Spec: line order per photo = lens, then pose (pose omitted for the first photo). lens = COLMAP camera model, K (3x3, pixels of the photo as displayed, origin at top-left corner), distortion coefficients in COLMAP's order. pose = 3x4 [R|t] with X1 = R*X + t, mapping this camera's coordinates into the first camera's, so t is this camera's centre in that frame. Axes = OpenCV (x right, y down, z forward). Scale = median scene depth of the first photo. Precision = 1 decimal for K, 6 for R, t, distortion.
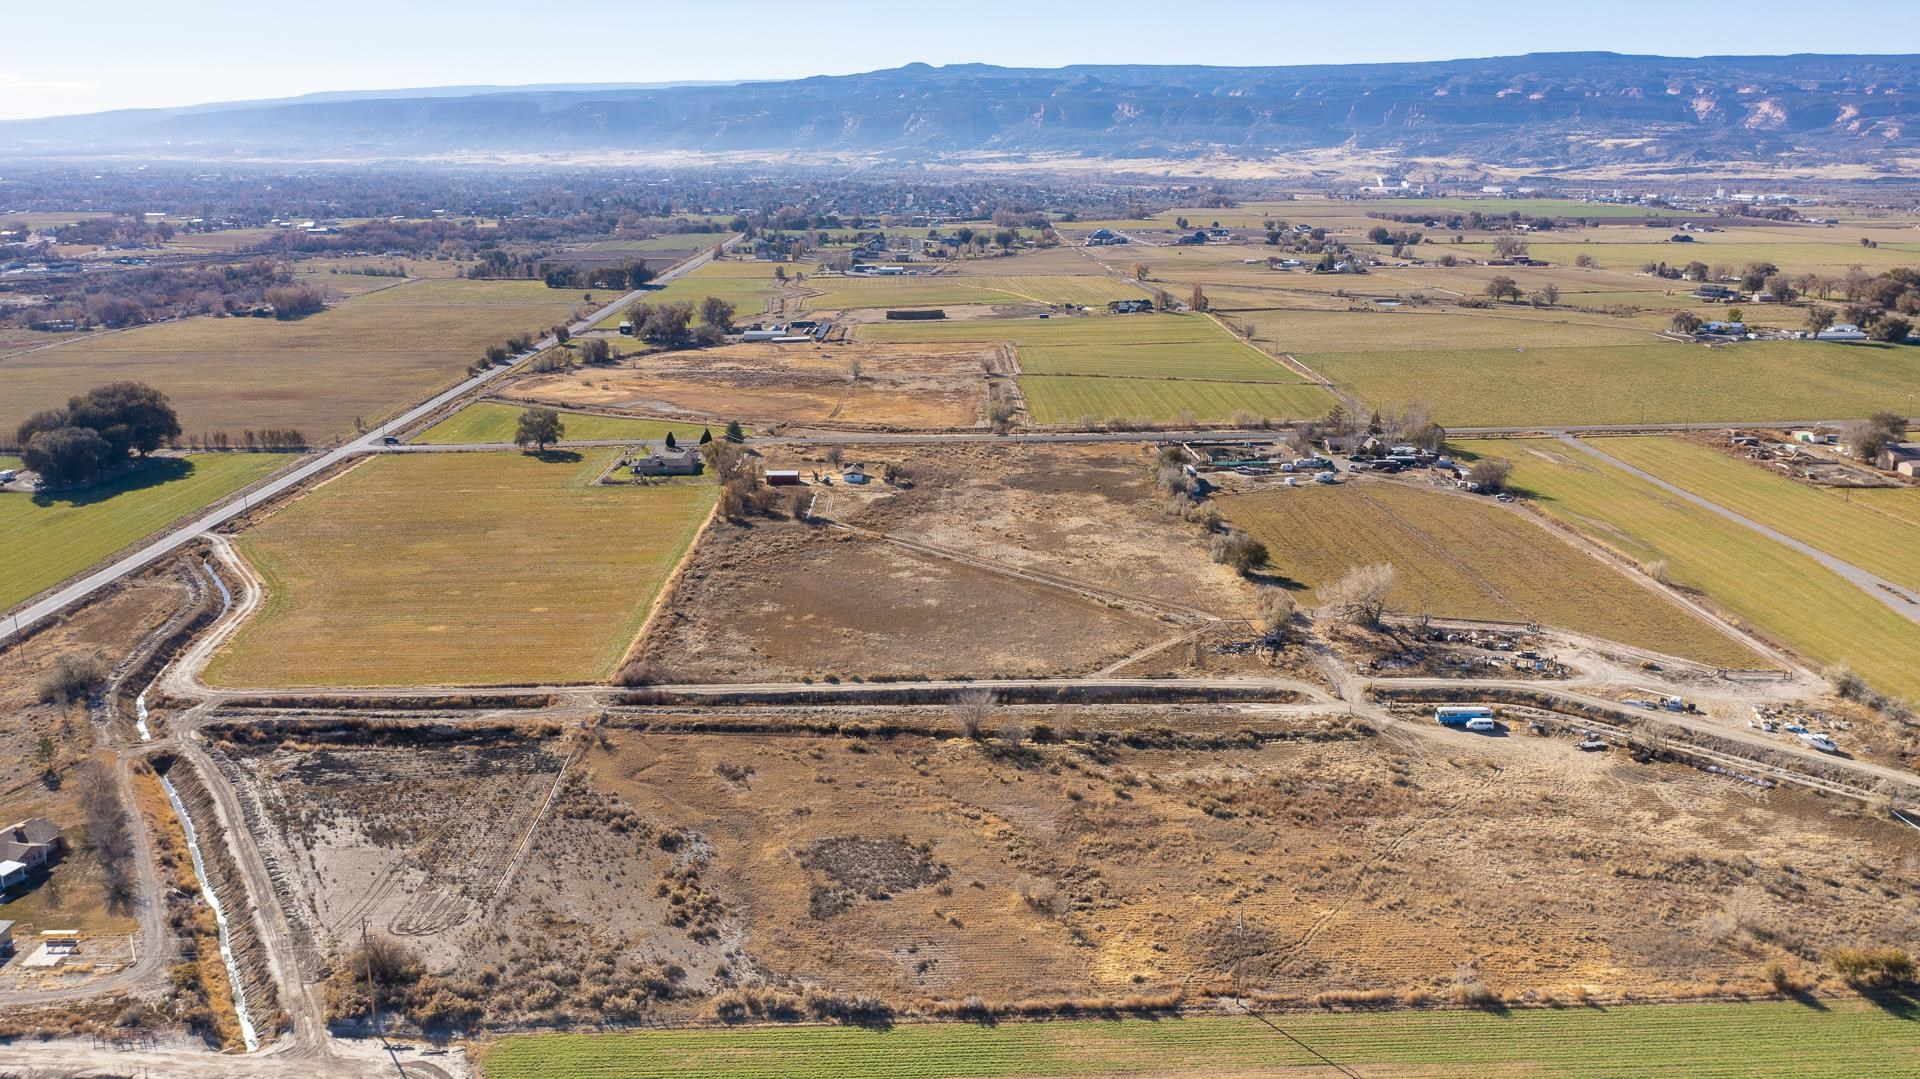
lens RADIAL K [[1523.0, 0, 956.6], [0, 1523.0, 539.0], [0, 0, 1]] dist [-0.011038, 0.003271]
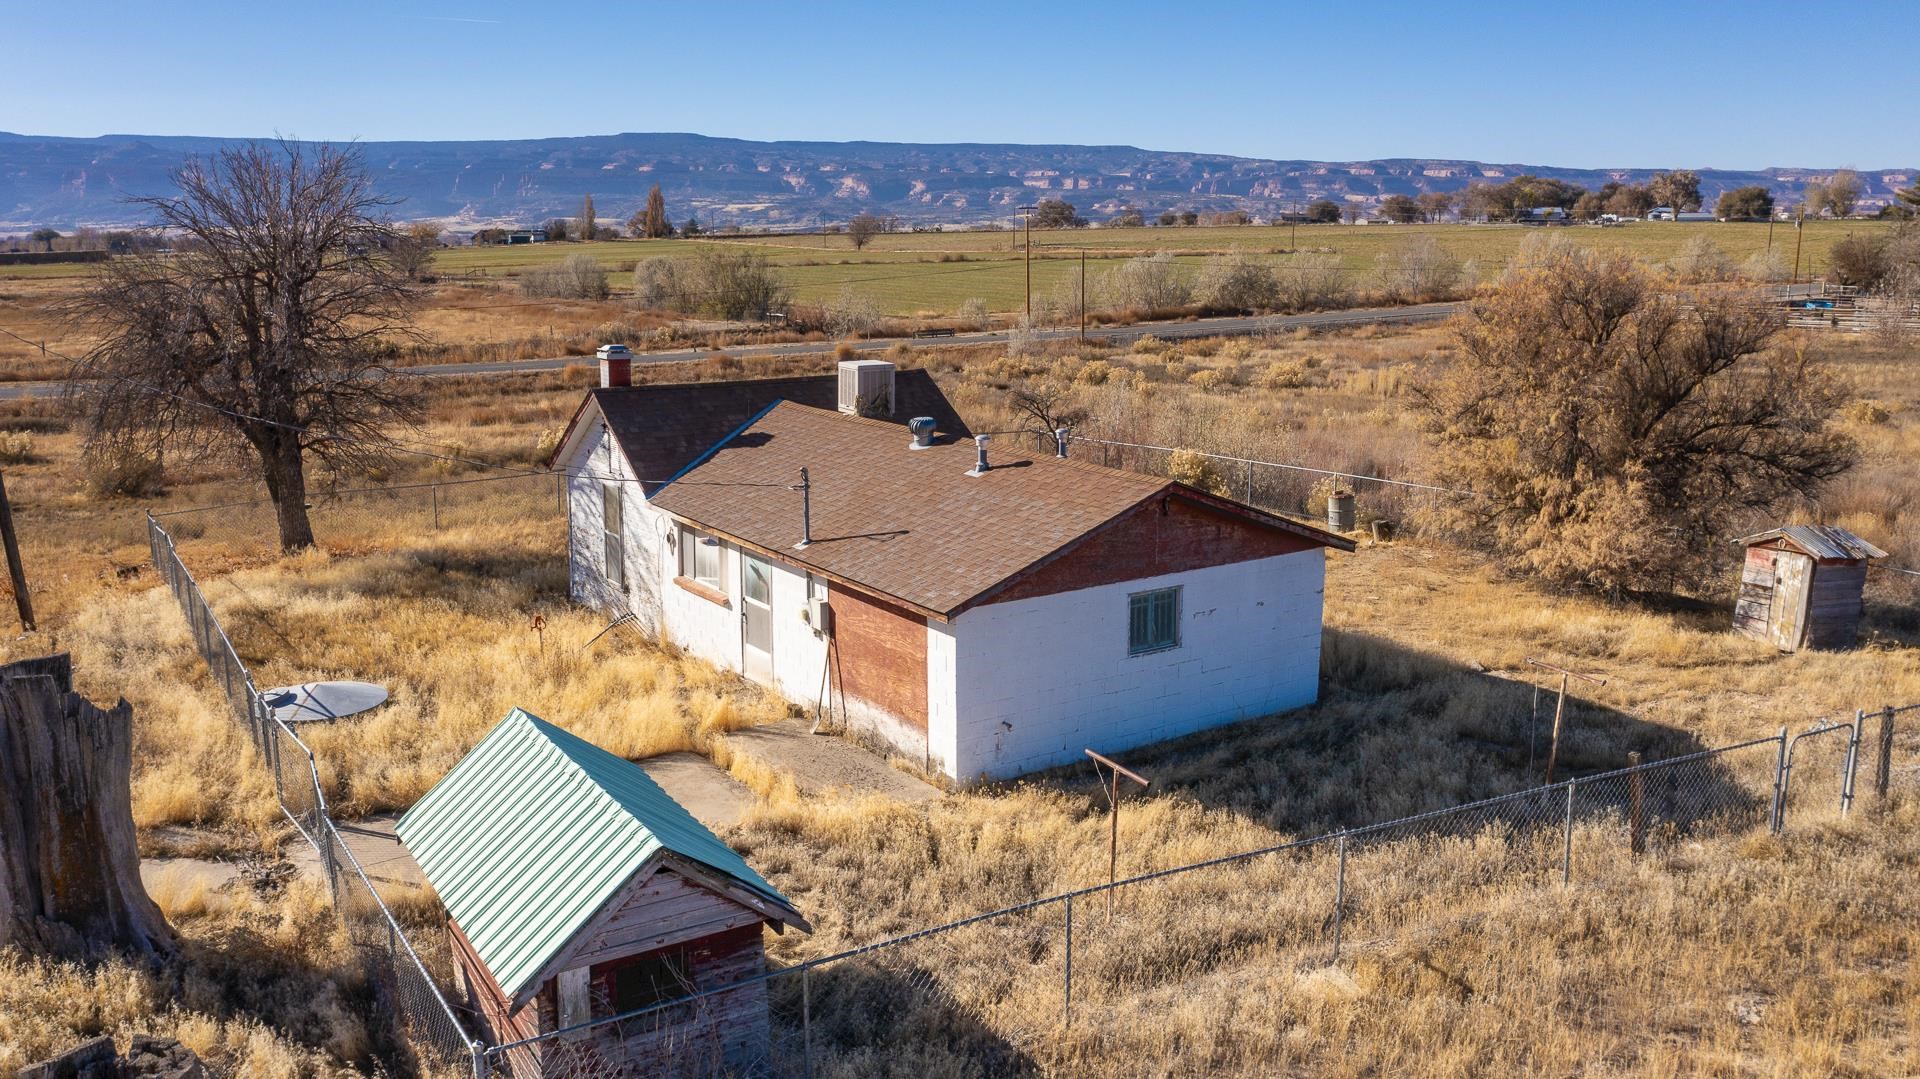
lens RADIAL K [[1523.0, 0, 954.1], [0, 1523.0, 534.8], [0, 0, 1]] dist [-0.011038, 0.003271]
pose [[0.840998, -0.105072, 0.530737, -0.097106], [0.136924, 0.990361, -0.020902, -0.033771], [-0.523425, 0.090249, 0.847279, 0.898540]]
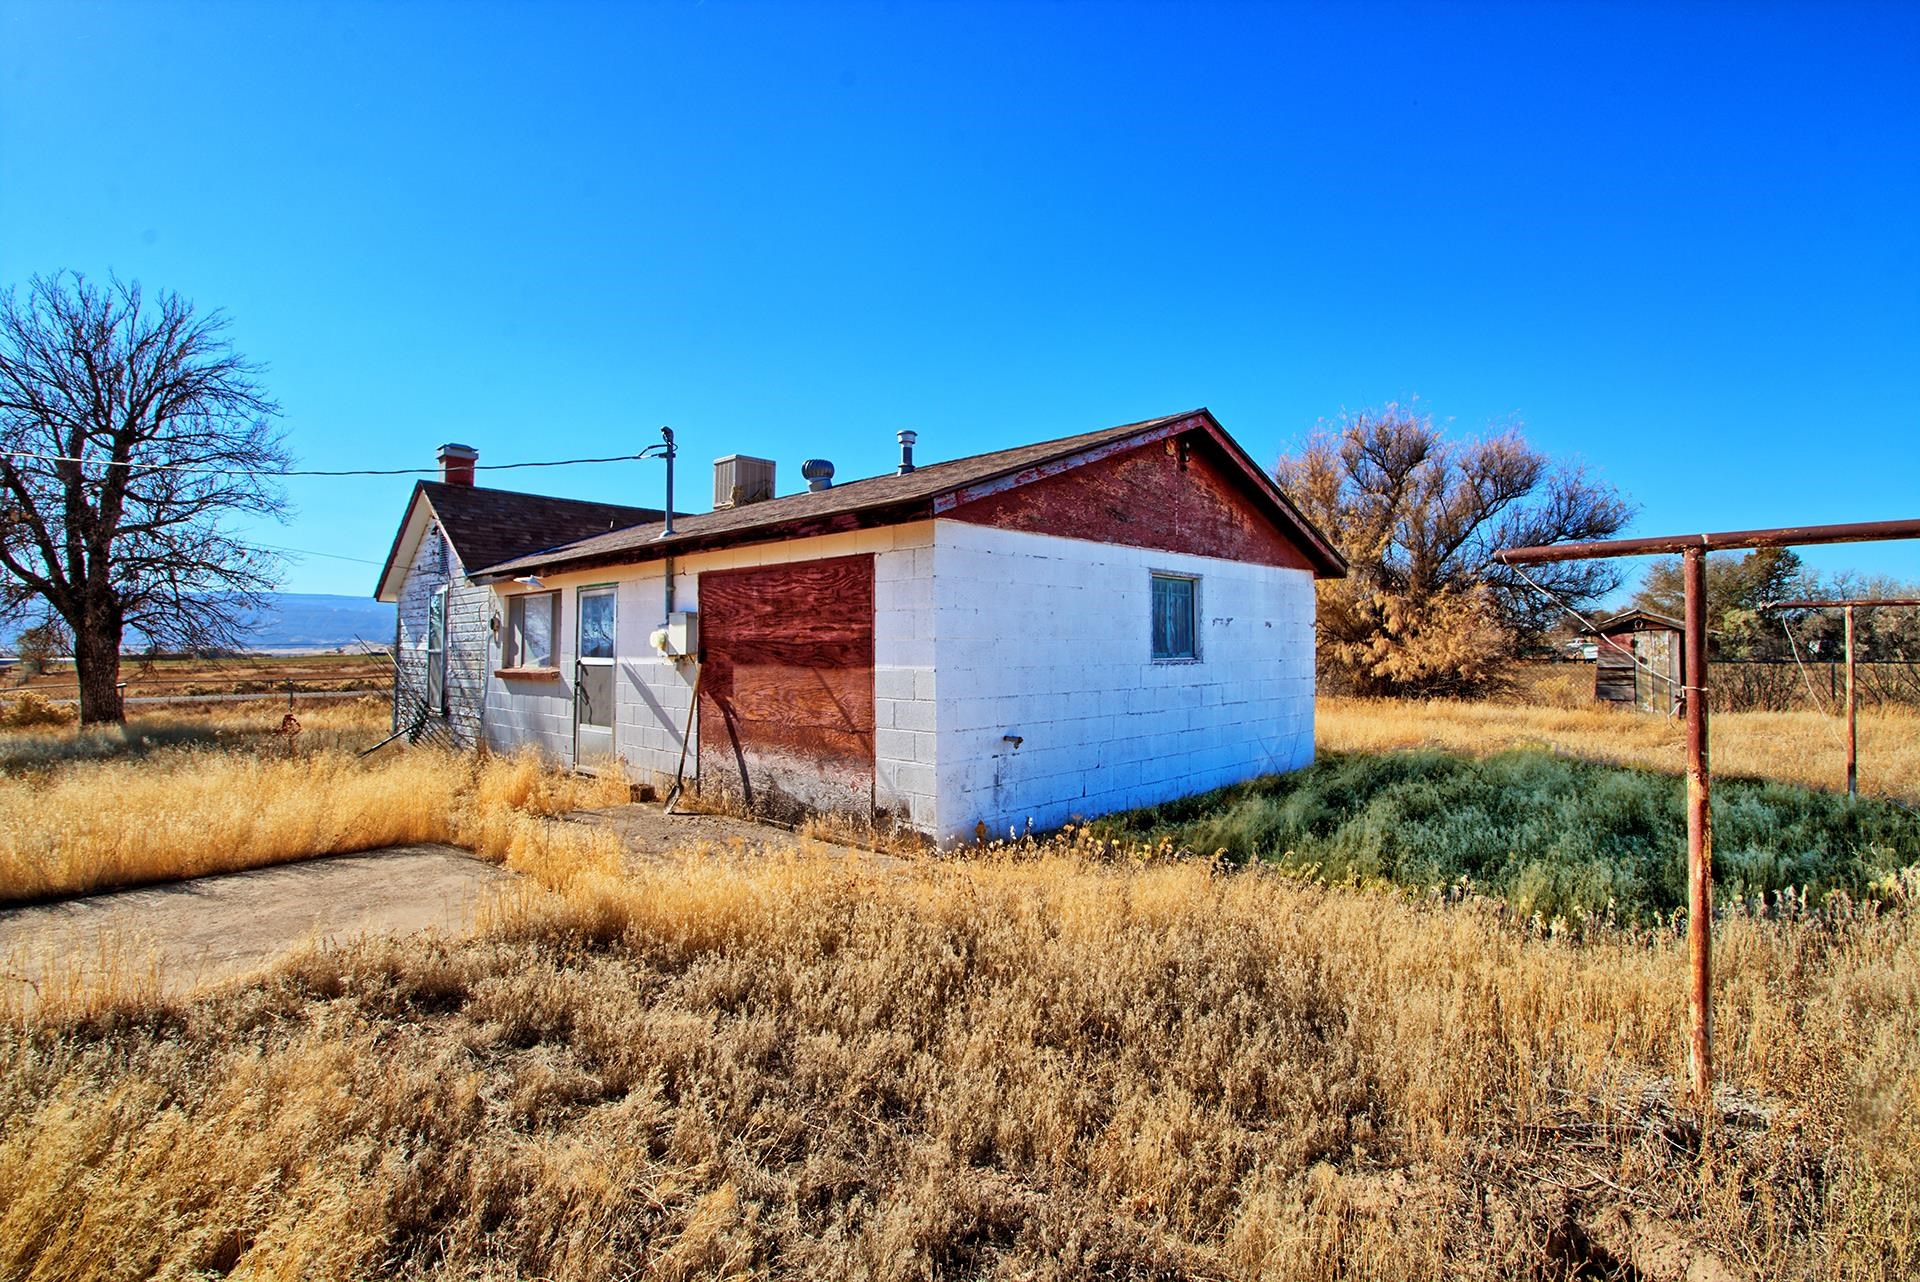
lens RADIAL K [[870.5, 0, 962.7], [0, 870.5, 630.0], [0, 0, 1]] dist [-0.005516, -0.002104]
pose [[0.706463, 0.018499, 0.707508, -0.079485], [0.179677, 0.962220, -0.204571, -0.025922], [-0.684563, 0.271645, 0.676449, 0.935242]]
